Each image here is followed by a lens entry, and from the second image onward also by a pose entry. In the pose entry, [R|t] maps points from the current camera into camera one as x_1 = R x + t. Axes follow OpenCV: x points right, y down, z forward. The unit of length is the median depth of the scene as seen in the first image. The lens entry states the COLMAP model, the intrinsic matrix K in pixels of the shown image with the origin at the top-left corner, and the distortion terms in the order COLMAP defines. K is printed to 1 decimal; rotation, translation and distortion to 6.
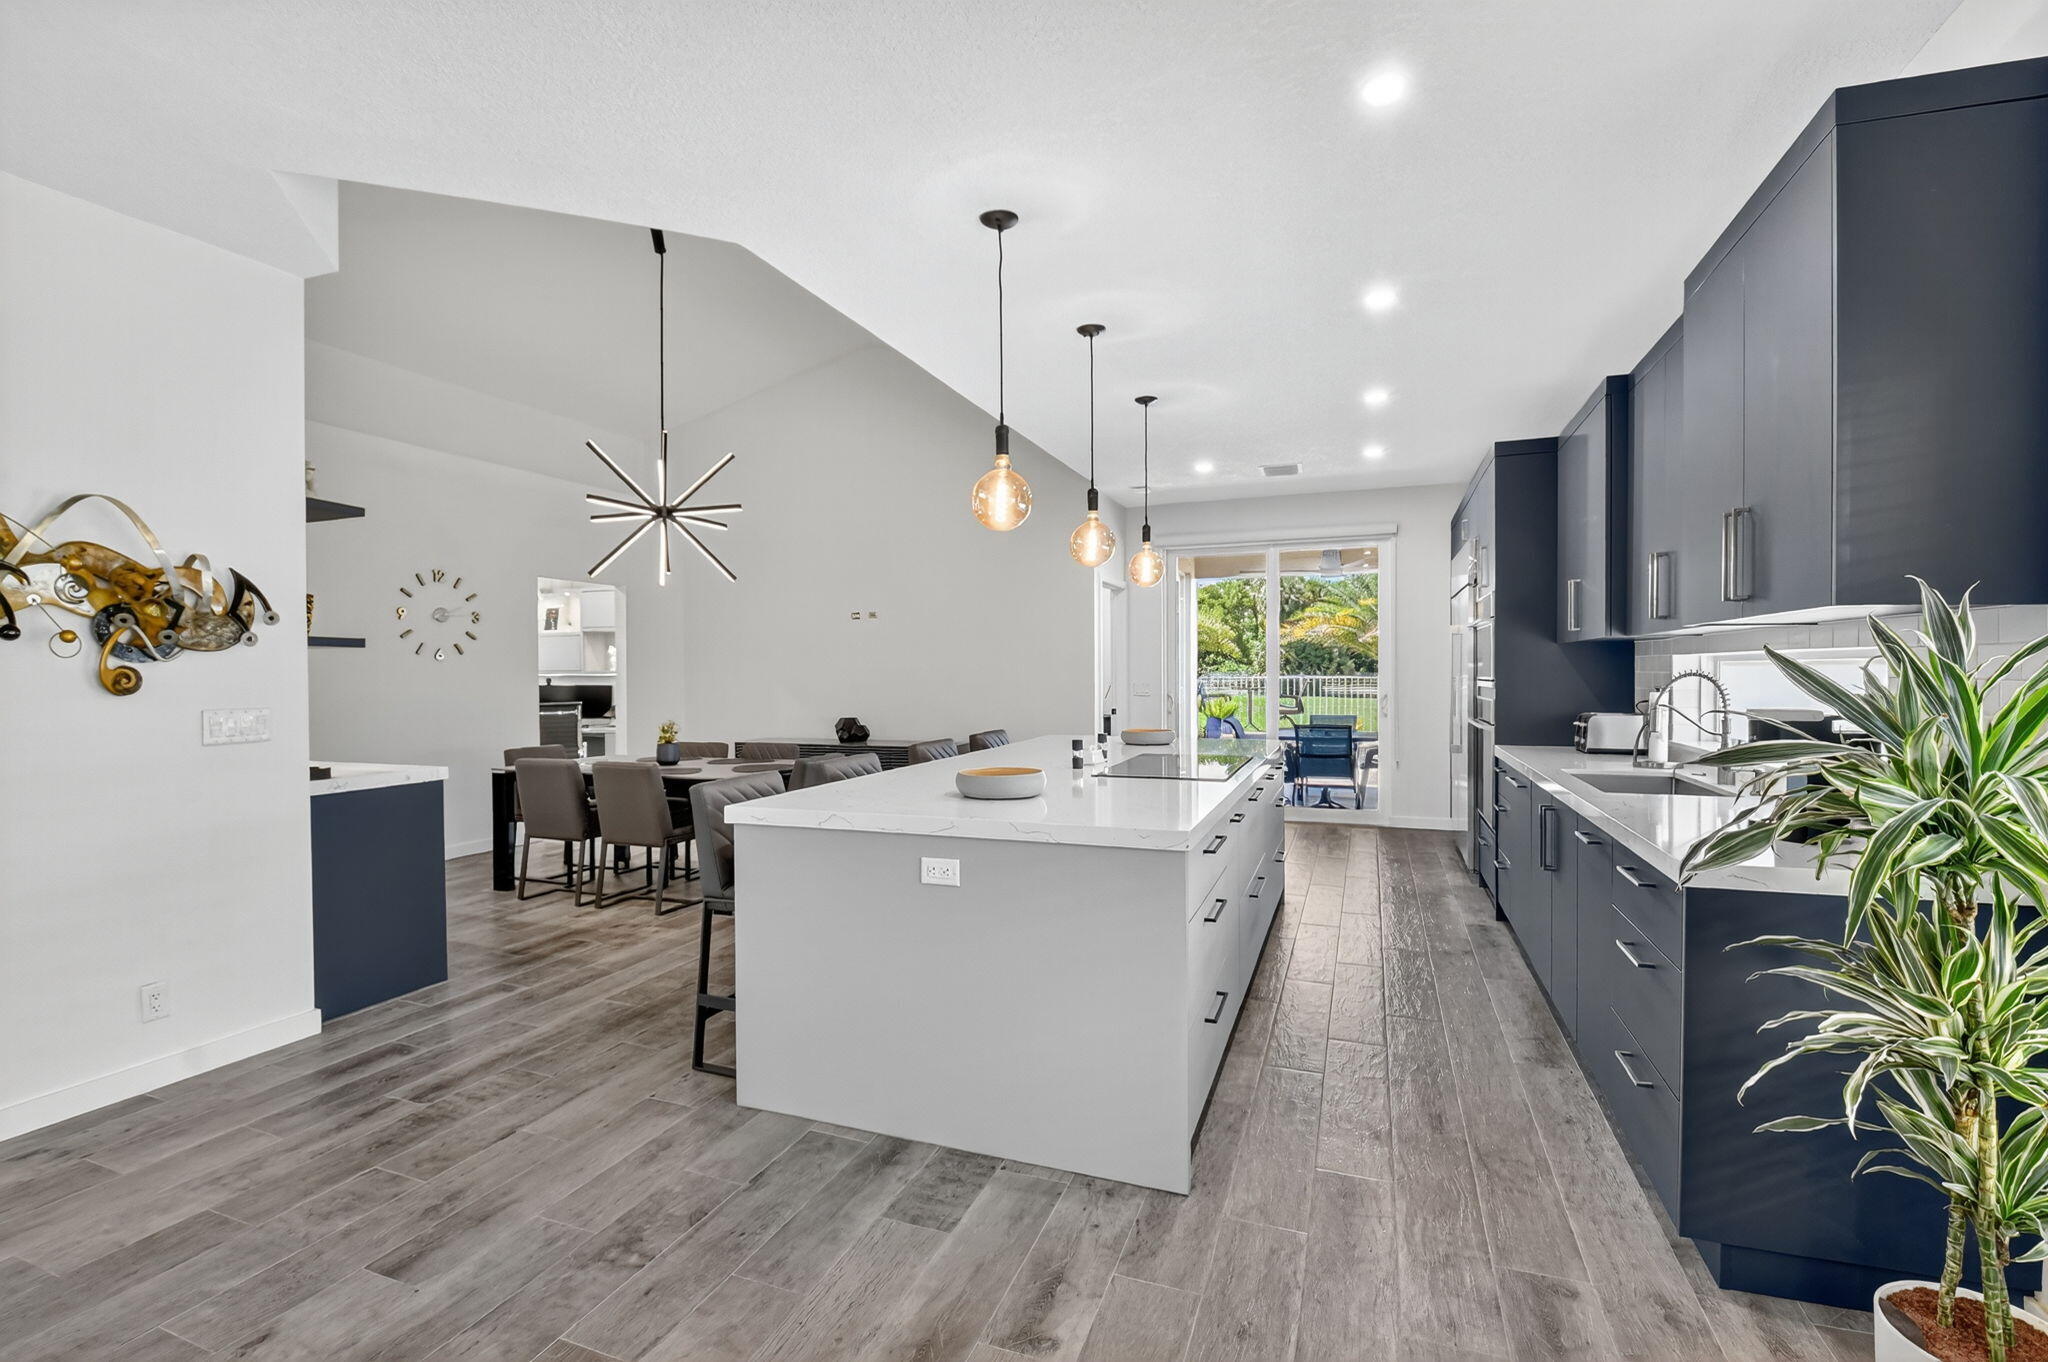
lens RADIAL K [[913.5, 0, 1009.8], [0, 913.5, 679.9], [0, 0, 1]] dist [0.001657, -0.015864]
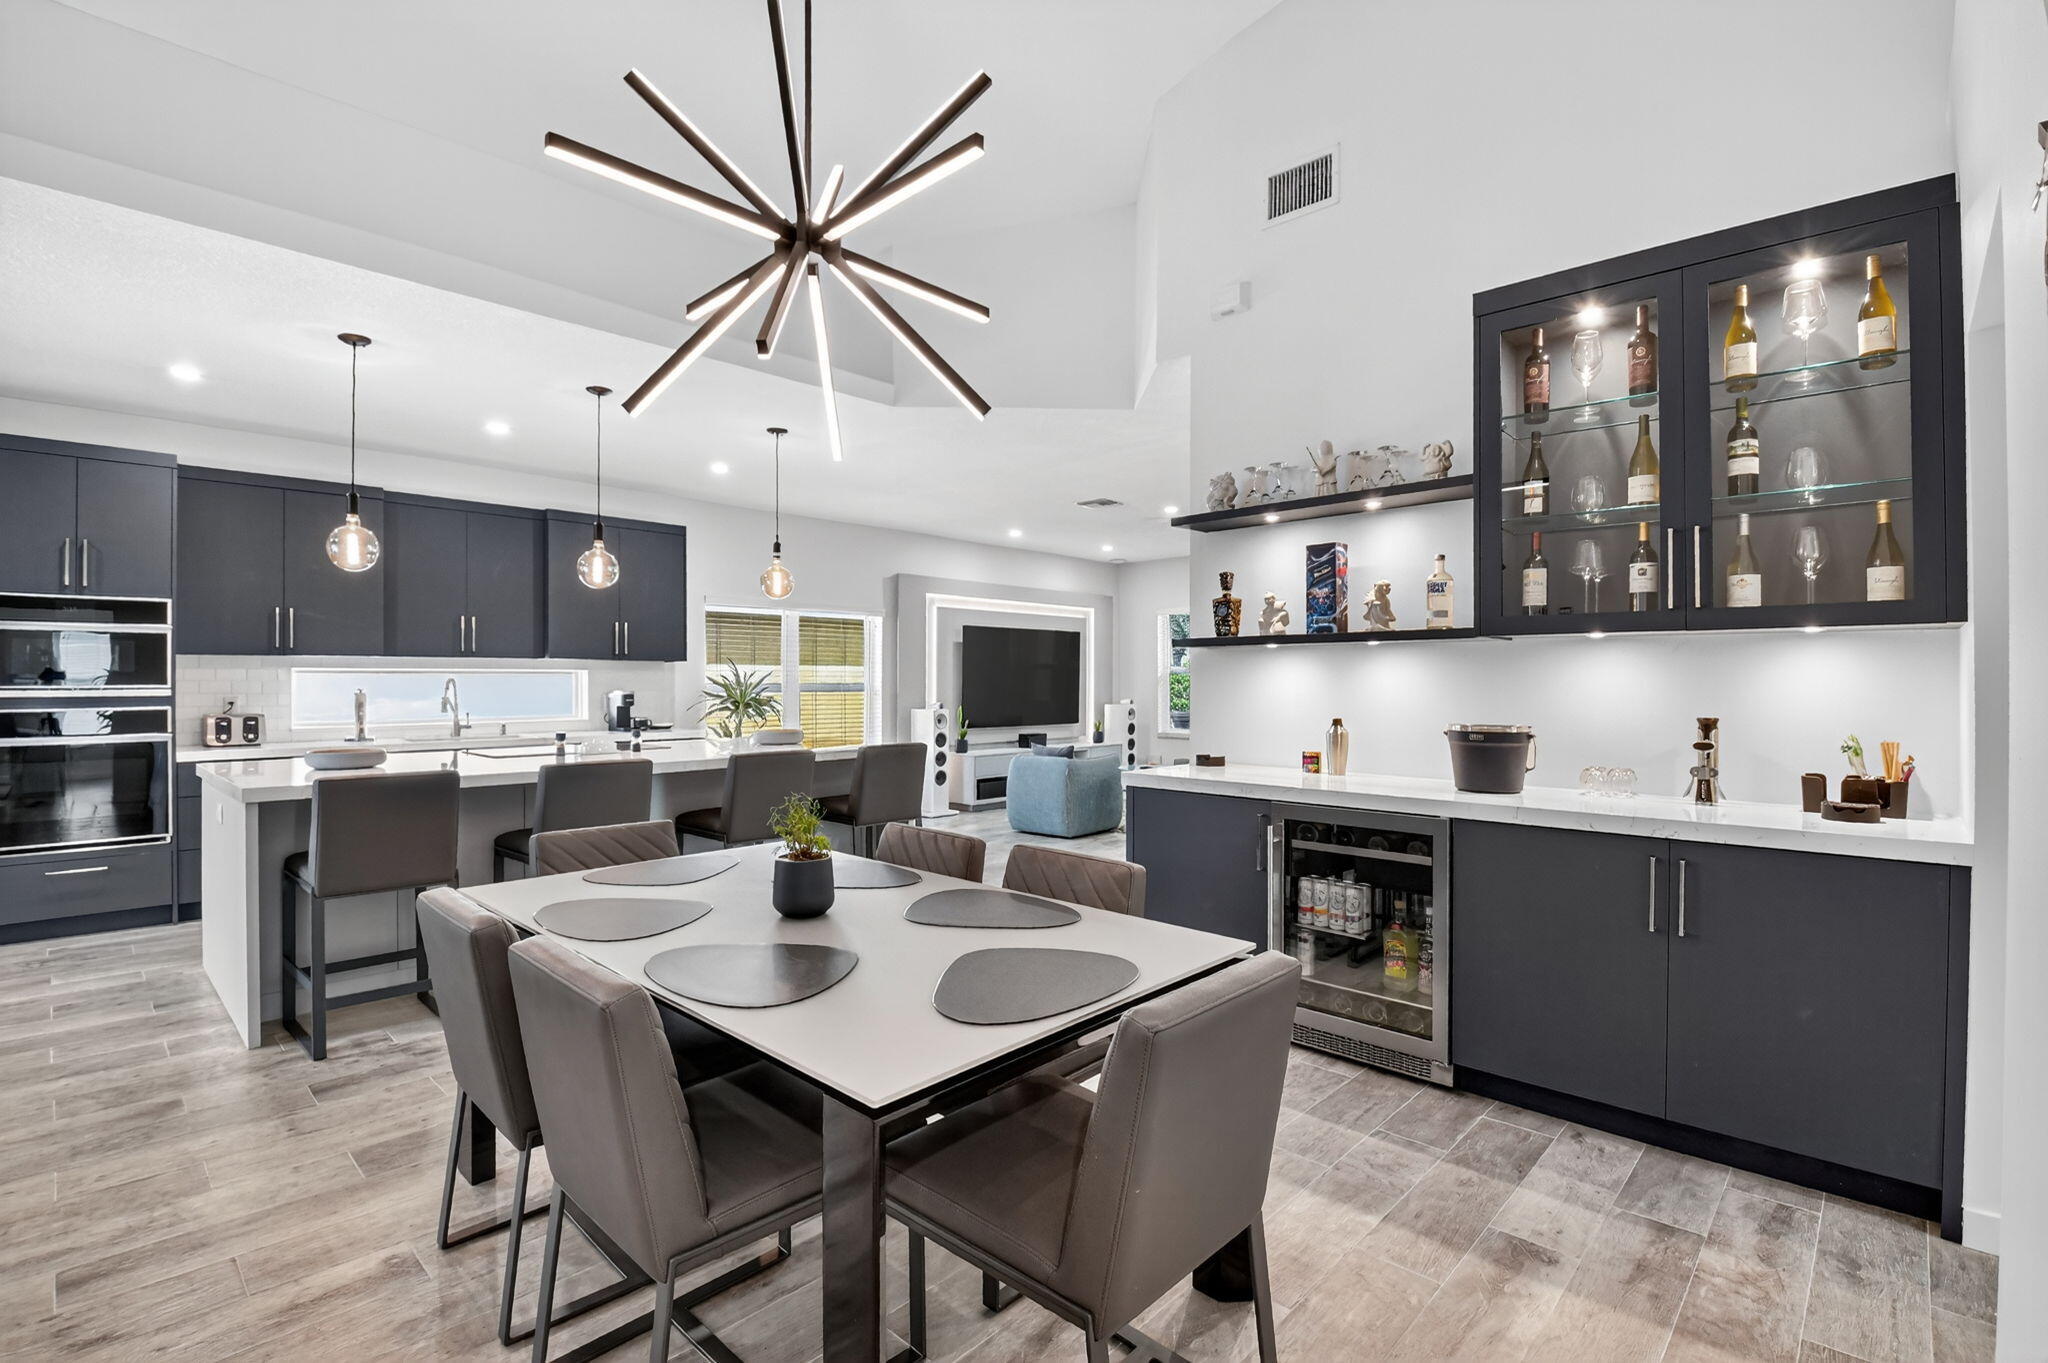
lens RADIAL K [[937.2, 0, 1018.7], [0, 937.2, 670.0], [0, 0, 1]] dist [0.012470, -0.024869]
pose [[-0.927915, 0.012685, 0.372575, -0.799684], [0.011687, 0.999920, -0.004937, -0.003572], [-0.372608, -0.000227, -0.927989, 1.762570]]
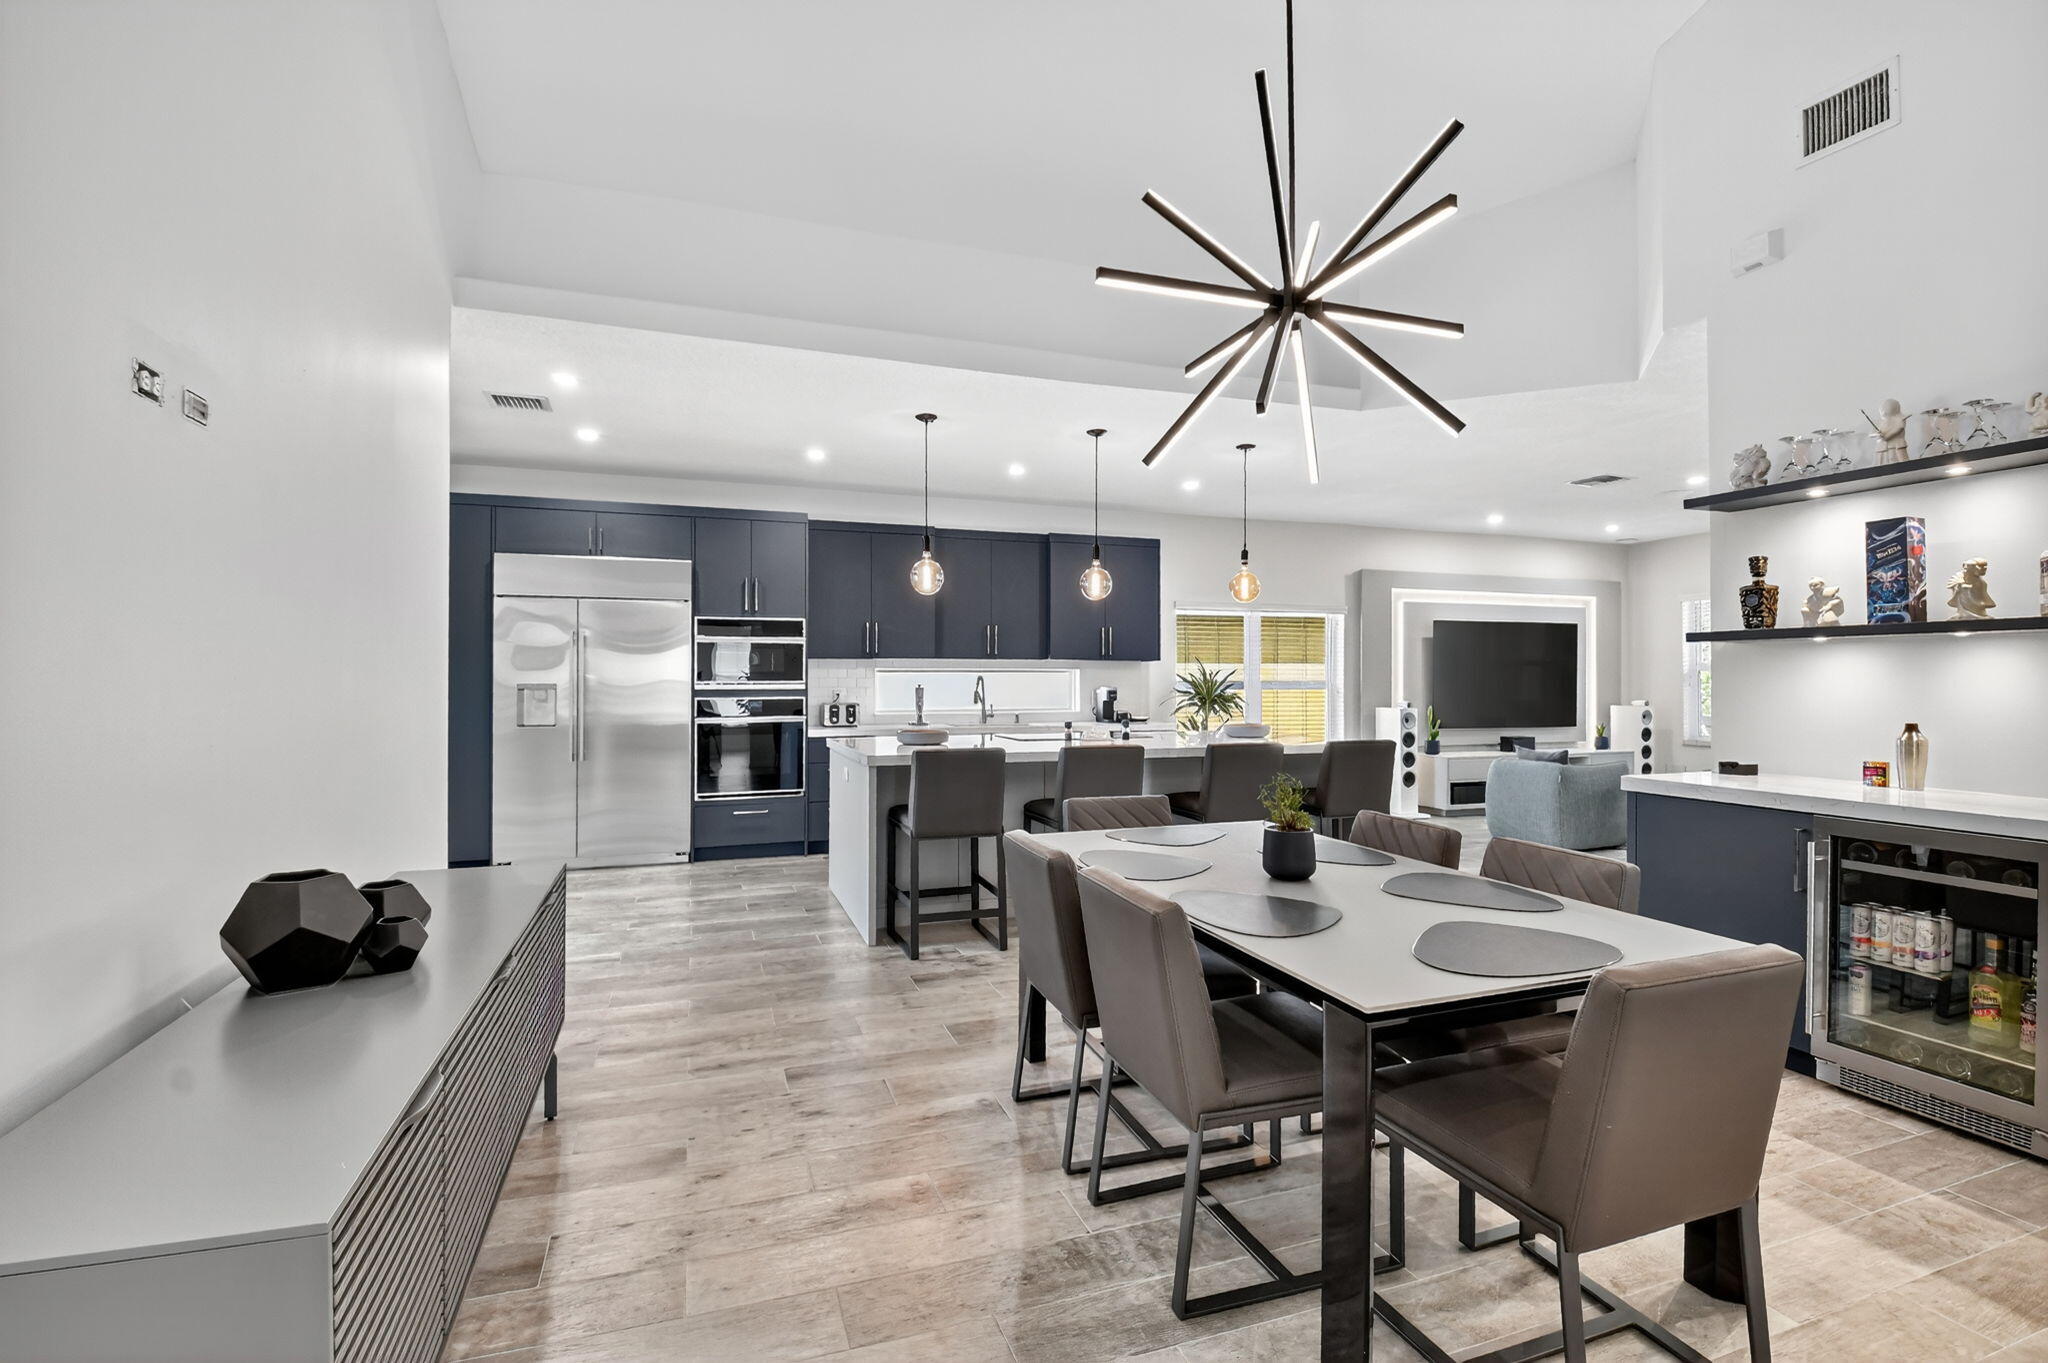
lens RADIAL K [[937.2, 0, 1018.7], [0, 937.2, 670.0], [0, 0, 1]] dist [0.012470, -0.024869]
pose [[-0.655242, 0.014443, 0.755281, -0.839606], [0.012399, 0.999888, -0.008364, -0.003953], [-0.755317, 0.003884, -0.655348, 1.854549]]
